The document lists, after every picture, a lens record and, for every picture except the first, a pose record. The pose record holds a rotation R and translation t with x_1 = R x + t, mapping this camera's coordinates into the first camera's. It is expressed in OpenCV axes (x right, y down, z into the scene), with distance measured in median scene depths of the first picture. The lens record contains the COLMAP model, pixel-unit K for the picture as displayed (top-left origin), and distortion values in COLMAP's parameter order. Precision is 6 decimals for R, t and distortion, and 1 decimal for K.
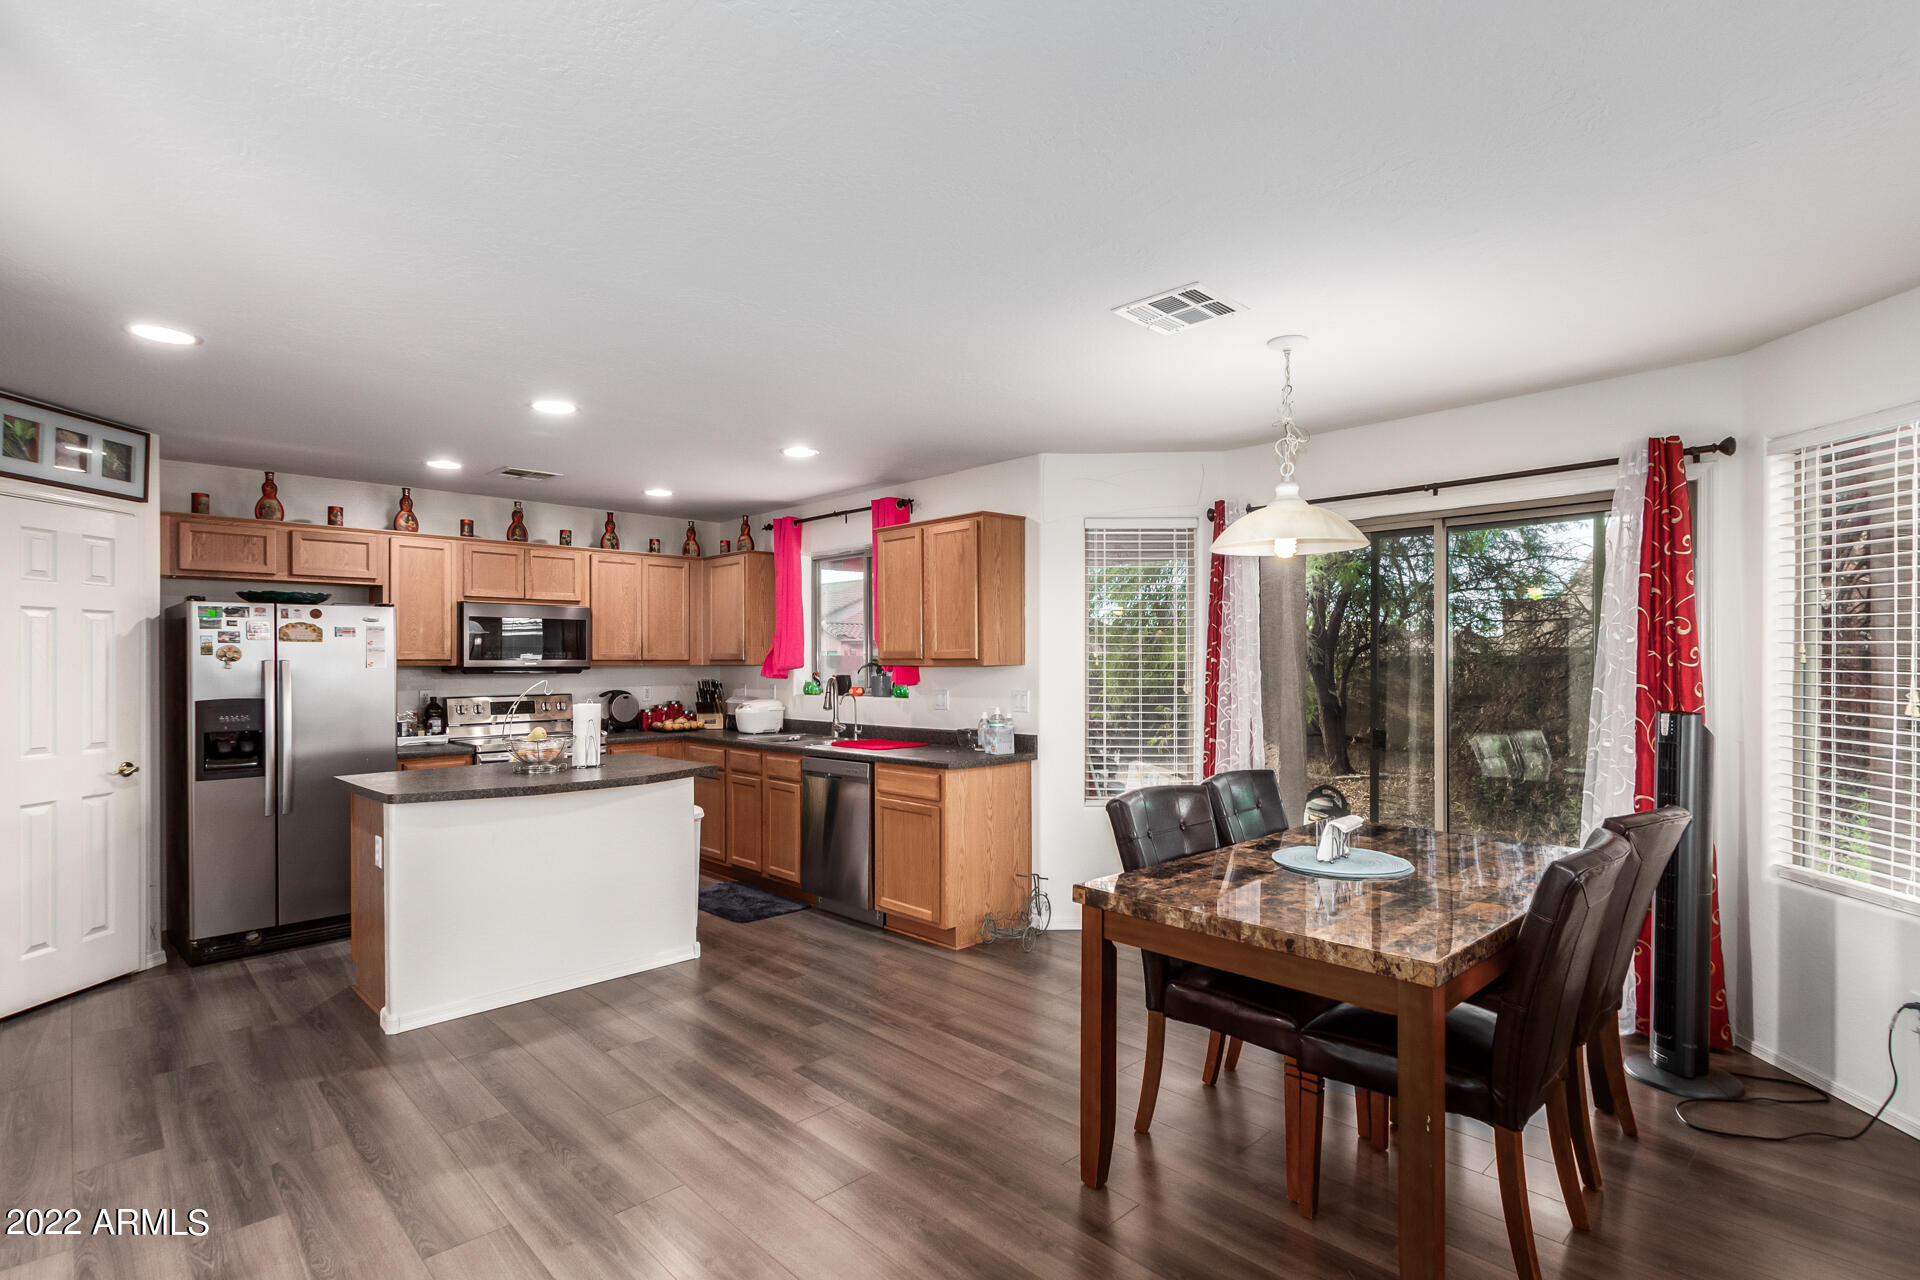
lens RADIAL K [[914.6, 0, 969.0], [0, 914.6, 660.1], [0, 0, 1]] dist [0.003667, 0.000541]
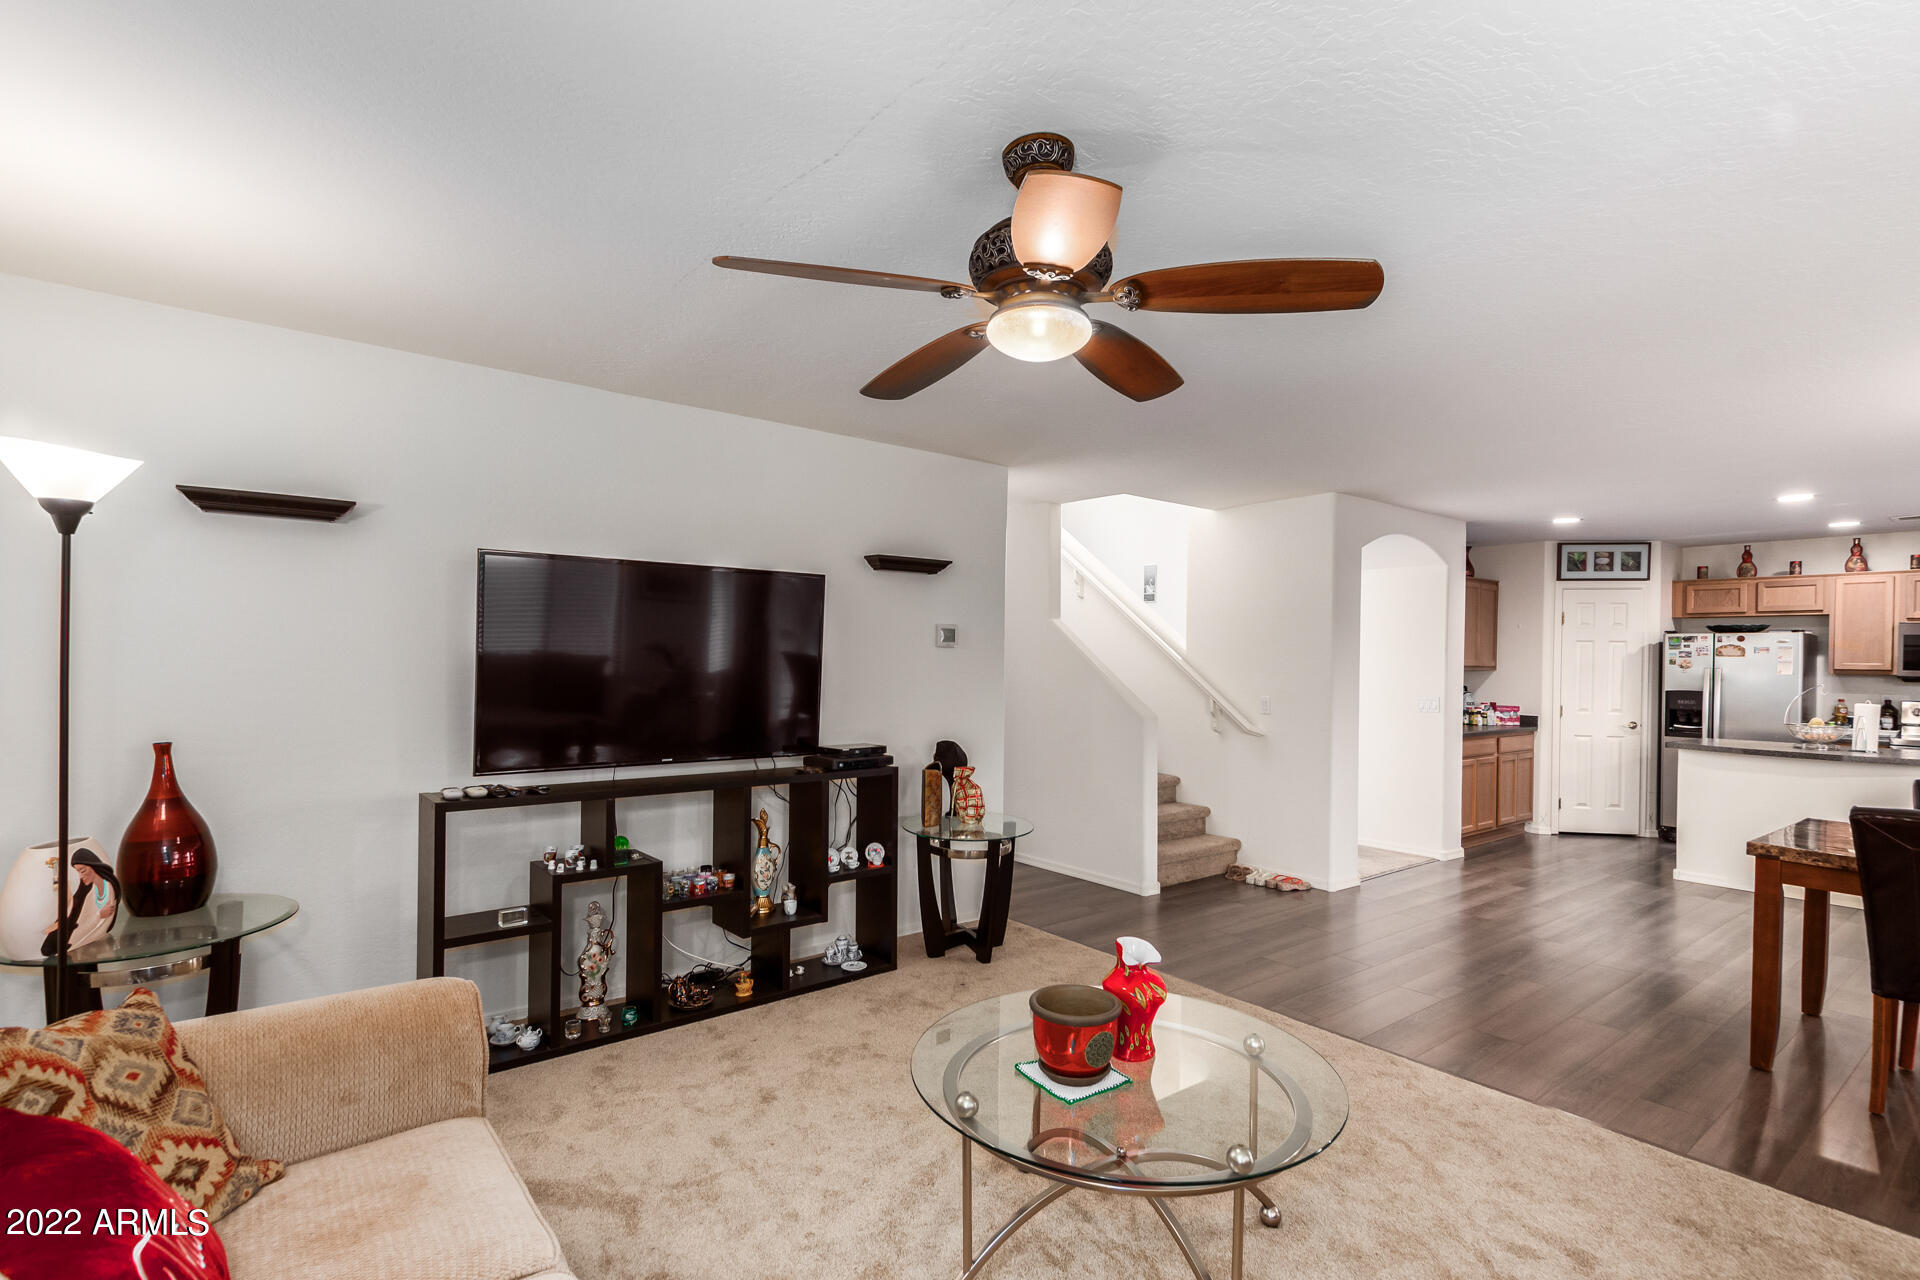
lens RADIAL K [[914.6, 0, 963.2], [0, 914.6, 666.6], [0, 0, 1]] dist [0.003667, 0.000541]
pose [[-0.110132, 0.008983, -0.993876, 0.960377], [-0.013107, 0.999859, 0.010490, -0.002229], [0.993831, 0.014182, -0.109999, -0.137352]]
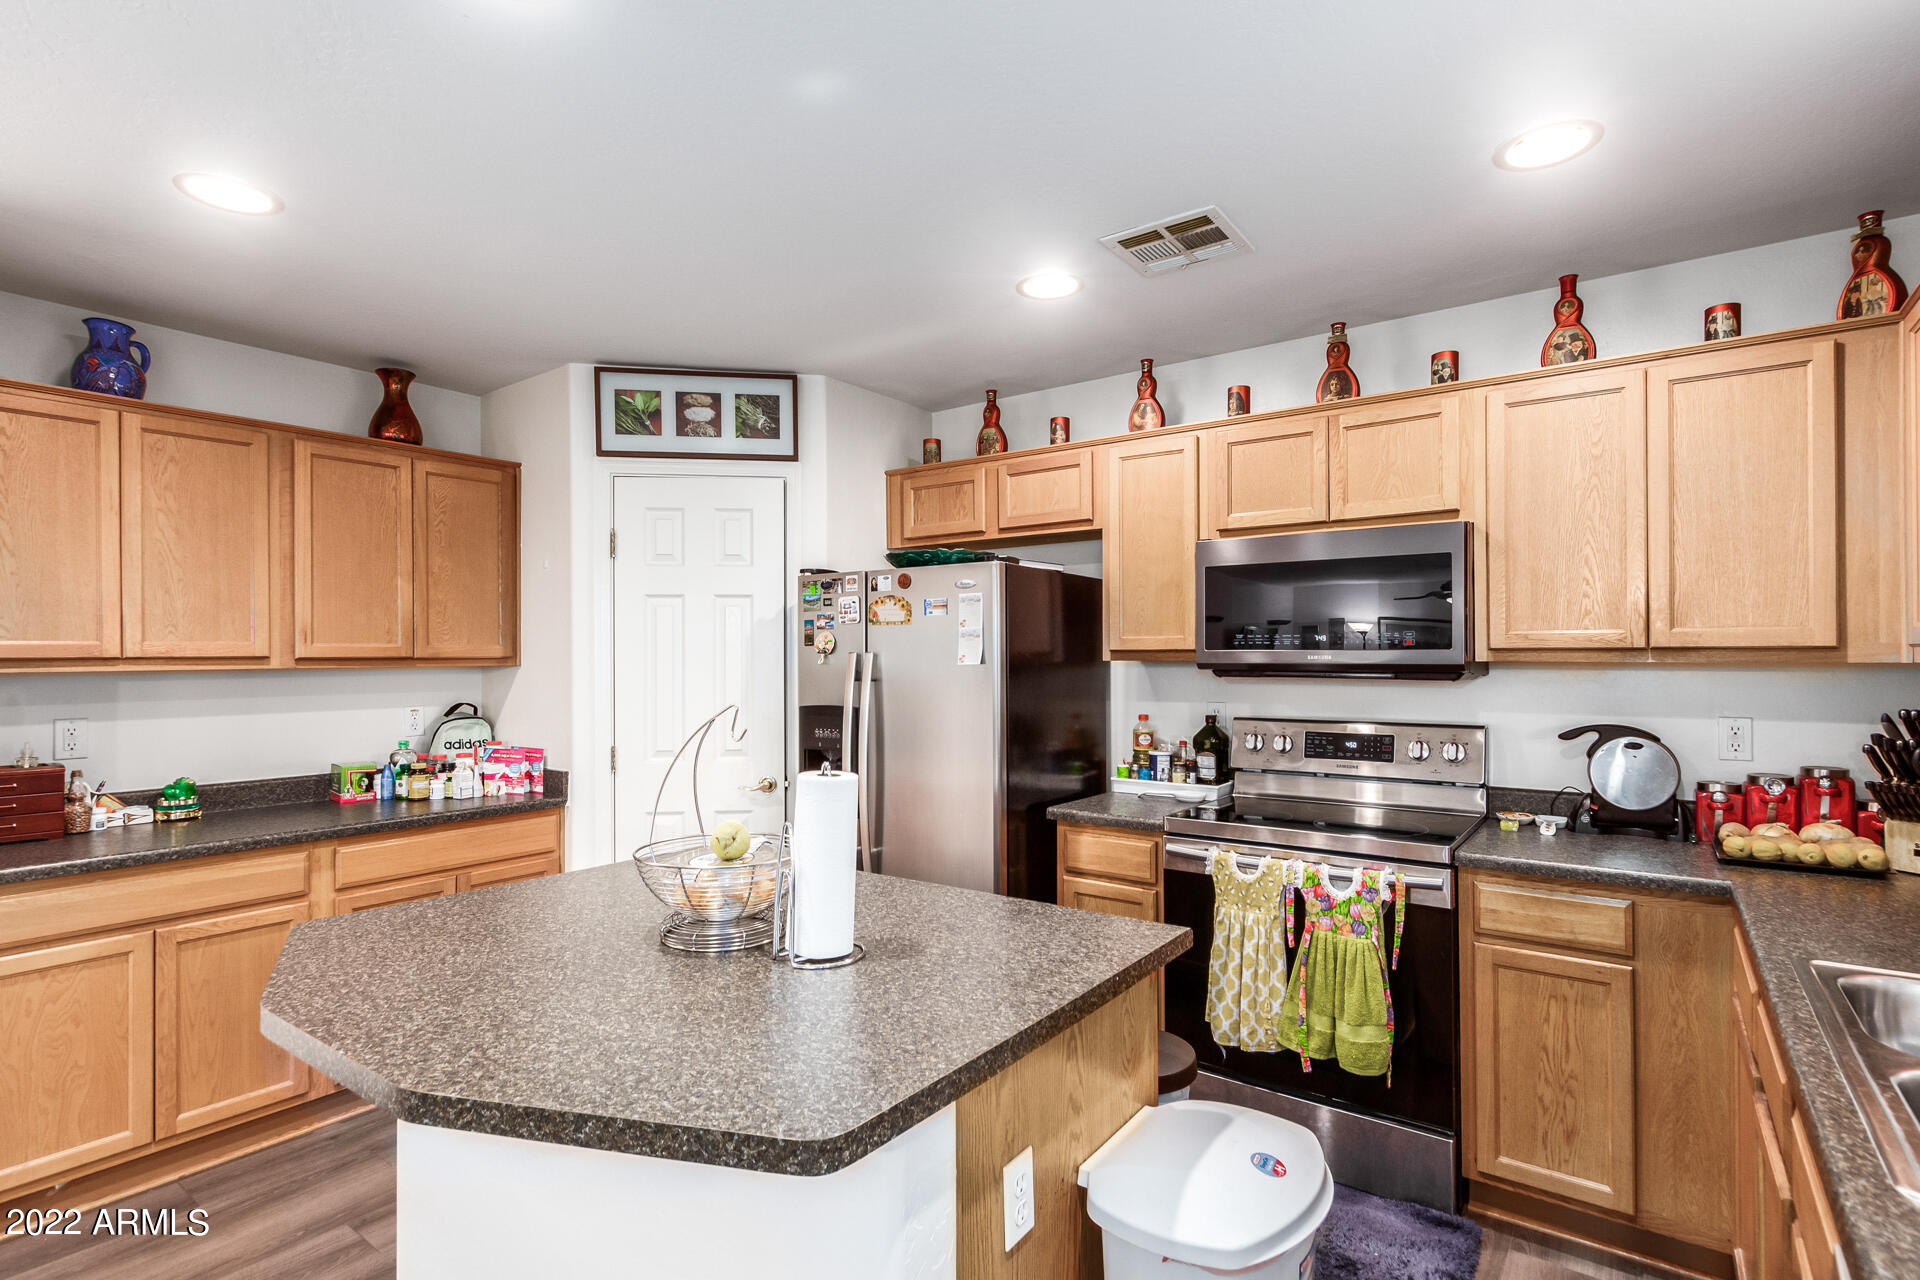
lens RADIAL K [[914.6, 0, 970.6], [0, 914.6, 661.1], [0, 0, 1]] dist [0.003667, 0.000541]
pose [[0.155832, 0.008449, -0.987747, -0.056300], [0.004397, 0.999948, 0.009247, 0.000676], [0.987774, -0.005784, 0.155787, 0.923792]]
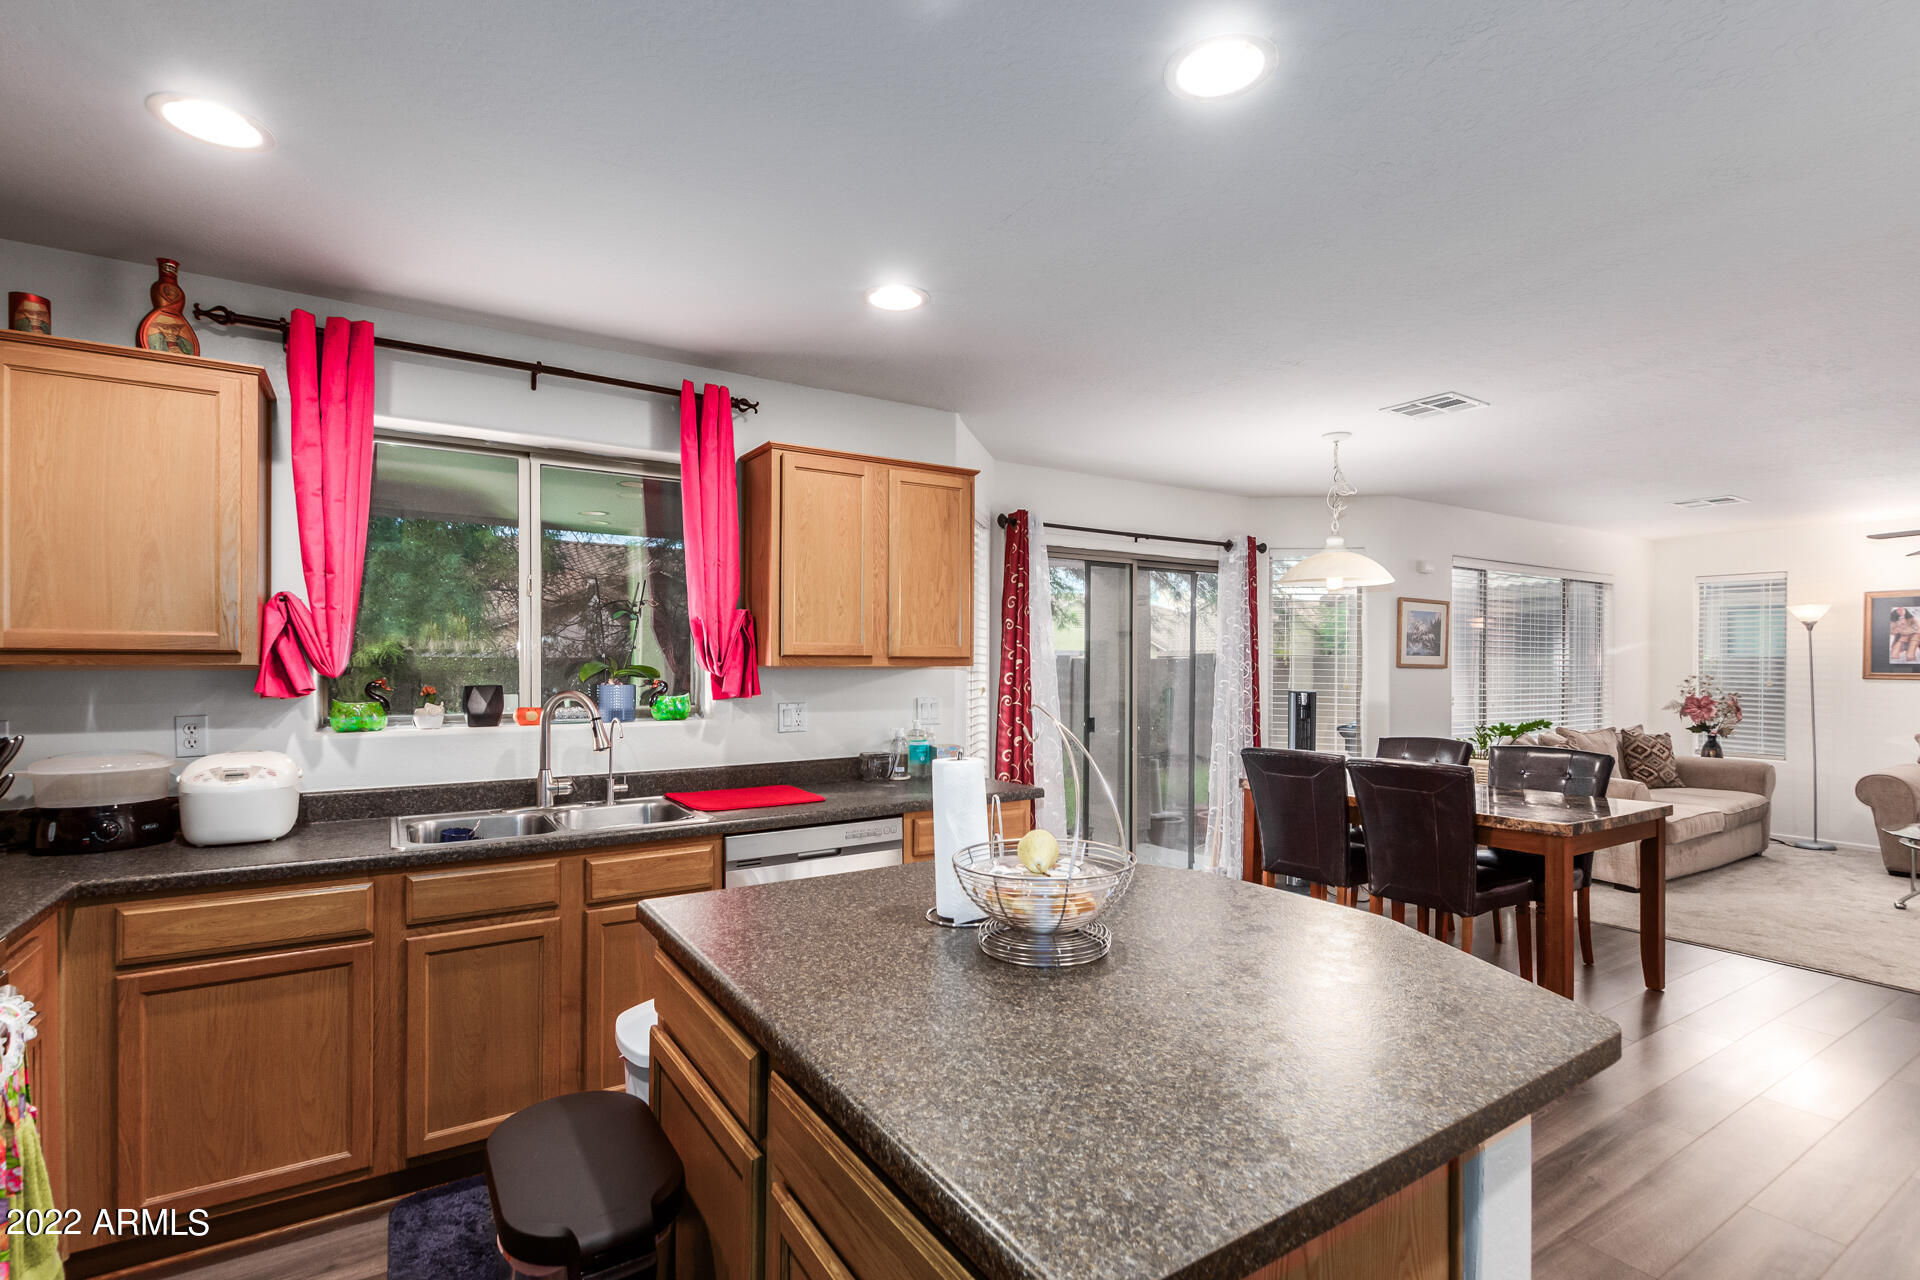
lens RADIAL K [[914.6, 0, 973.8], [0, 914.6, 667.6], [0, 0, 1]] dist [0.003667, 0.000541]
pose [[0.195750, -0.001086, 0.980653, -0.755959], [-0.005453, 0.999983, 0.002195, 0.004893], [-0.980639, -0.005777, 0.195741, 0.843732]]
